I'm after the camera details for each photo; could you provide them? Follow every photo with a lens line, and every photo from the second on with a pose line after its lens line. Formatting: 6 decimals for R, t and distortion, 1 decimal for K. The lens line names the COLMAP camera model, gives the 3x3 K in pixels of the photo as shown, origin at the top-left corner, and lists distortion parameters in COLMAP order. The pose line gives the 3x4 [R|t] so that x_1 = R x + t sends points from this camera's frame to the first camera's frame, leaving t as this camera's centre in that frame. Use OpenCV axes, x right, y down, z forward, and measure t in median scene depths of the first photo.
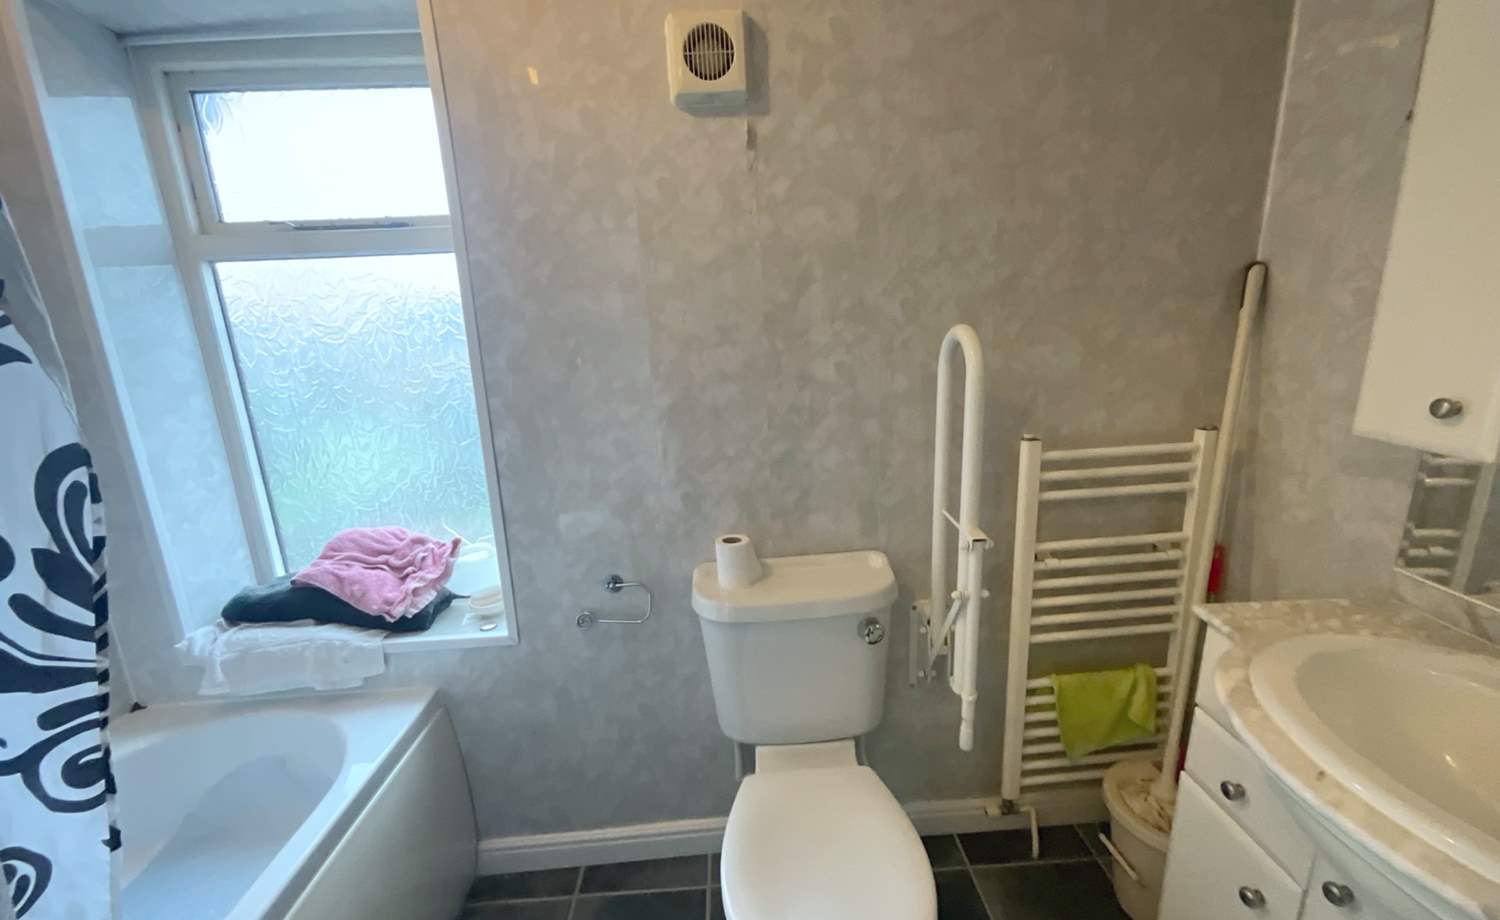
lens RADIAL K [[611.4, 0, 750.0], [0, 611.4, 460.0], [0, 0, 1]] dist [-0.000619, 0.001040]
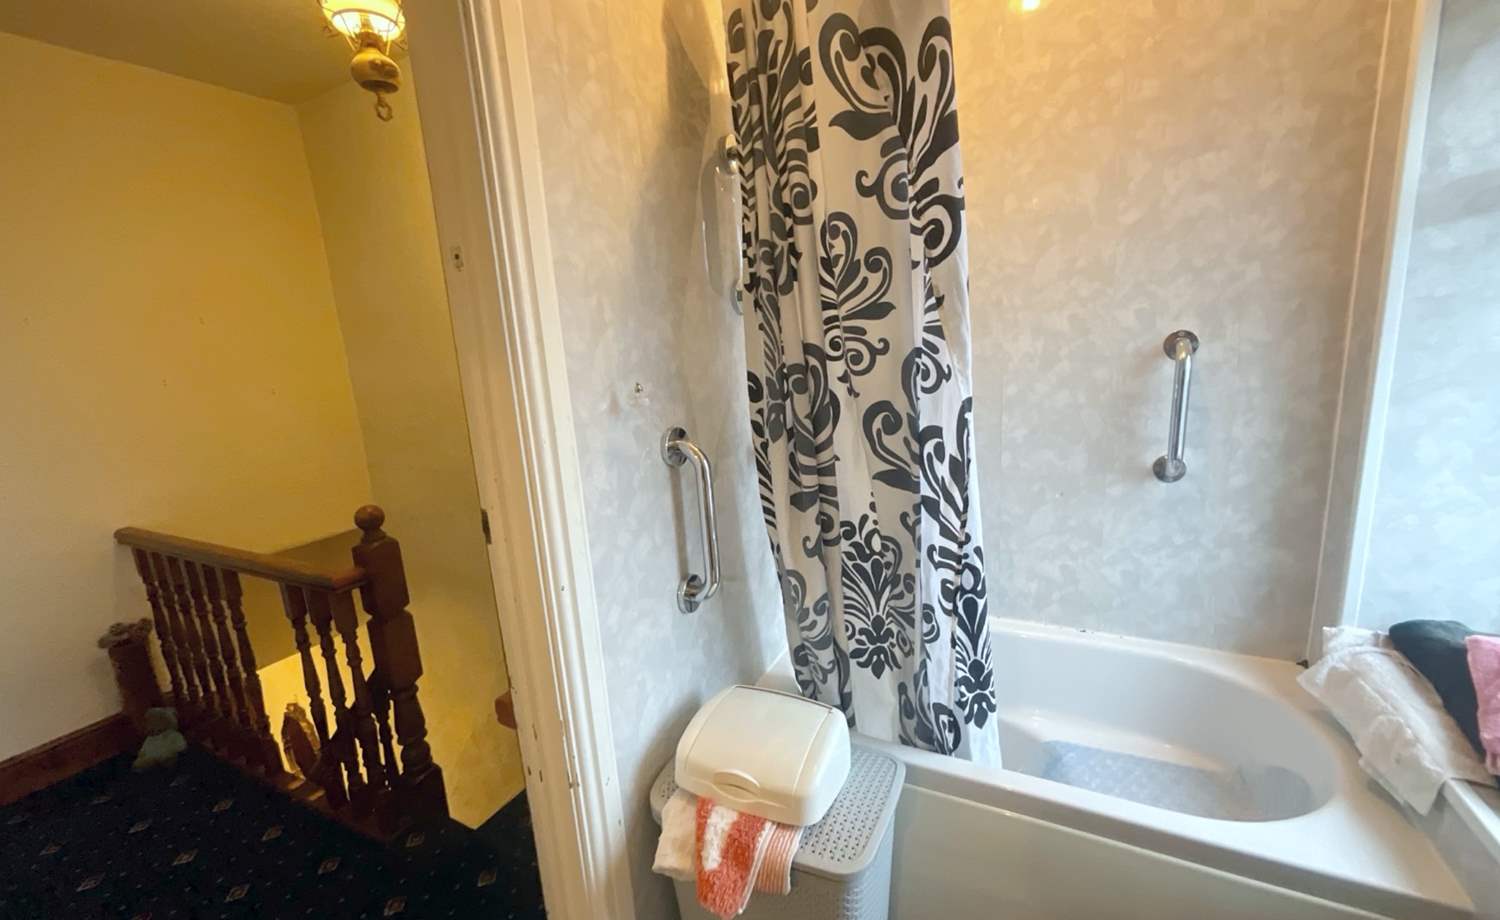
lens RADIAL K [[611.4, 0, 750.0], [0, 611.4, 460.0], [0, 0, 1]] dist [-0.000619, 0.001040]
pose [[-0.471298, 0.239853, -0.848734, 0.255282], [-0.123395, 0.934915, 0.332729, -0.163924], [0.873299, 0.261544, -0.411026, 0.610724]]
